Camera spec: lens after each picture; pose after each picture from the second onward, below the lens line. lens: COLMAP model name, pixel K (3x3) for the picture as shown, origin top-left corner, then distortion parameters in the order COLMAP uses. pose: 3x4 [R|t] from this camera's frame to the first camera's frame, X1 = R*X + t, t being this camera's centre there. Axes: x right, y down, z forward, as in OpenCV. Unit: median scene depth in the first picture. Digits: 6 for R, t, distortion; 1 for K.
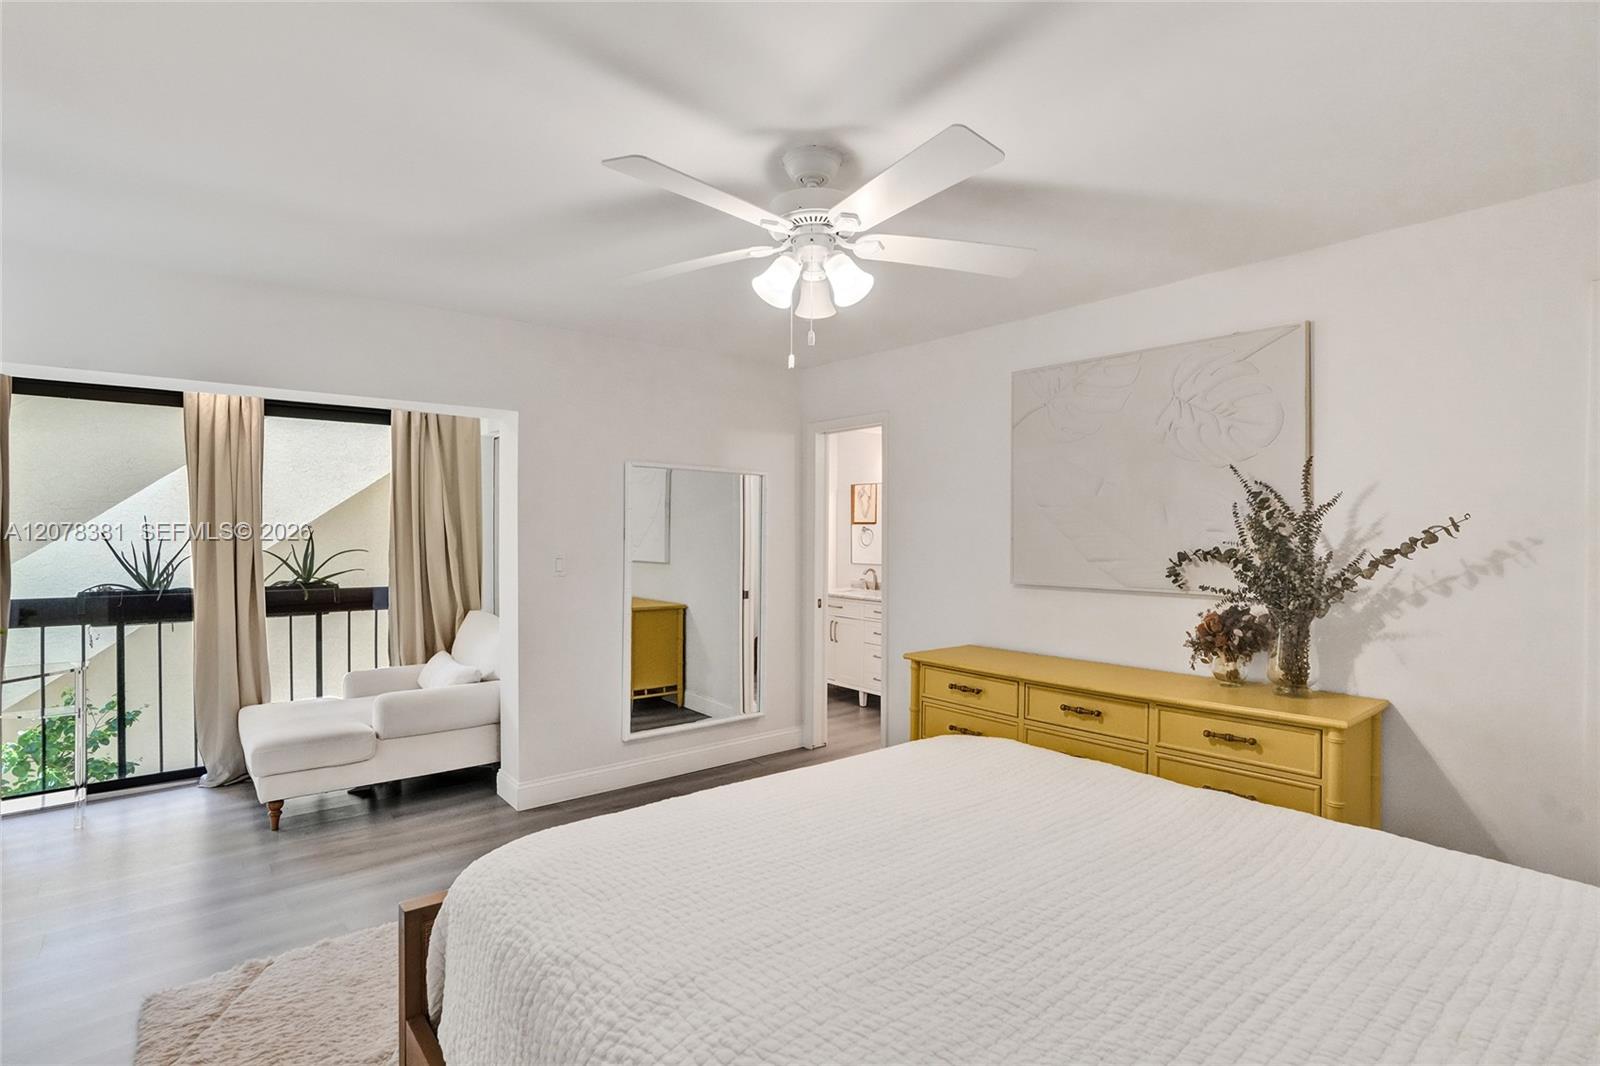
lens RADIAL K [[786.5, 0, 806.1], [0, 786.5, 537.9], [0, 0, 1]] dist [-0.000407, 0.000411]
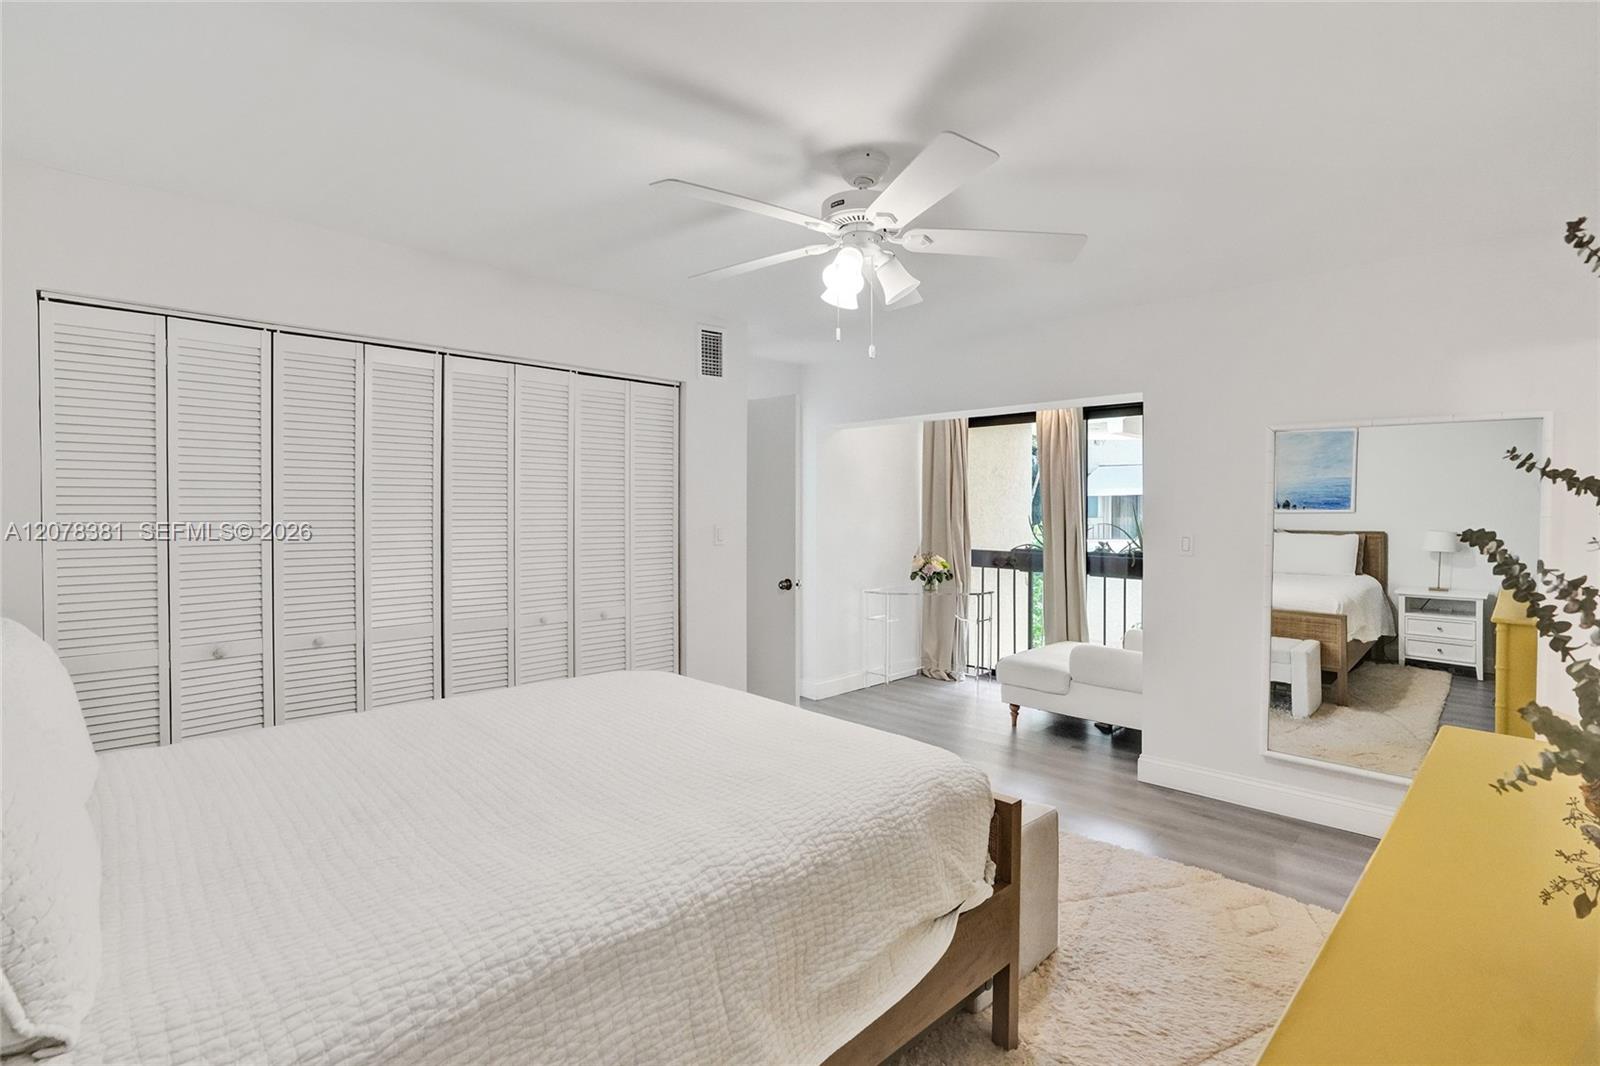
lens RADIAL K [[786.5, 0, 806.1], [0, 786.5, 537.9], [0, 0, 1]] dist [-0.000407, 0.000411]
pose [[0.078297, 0.043008, -0.996002, 0.638124], [-0.010502, 0.999049, 0.042314, -0.010263], [0.996875, 0.007147, 0.078674, 0.496474]]
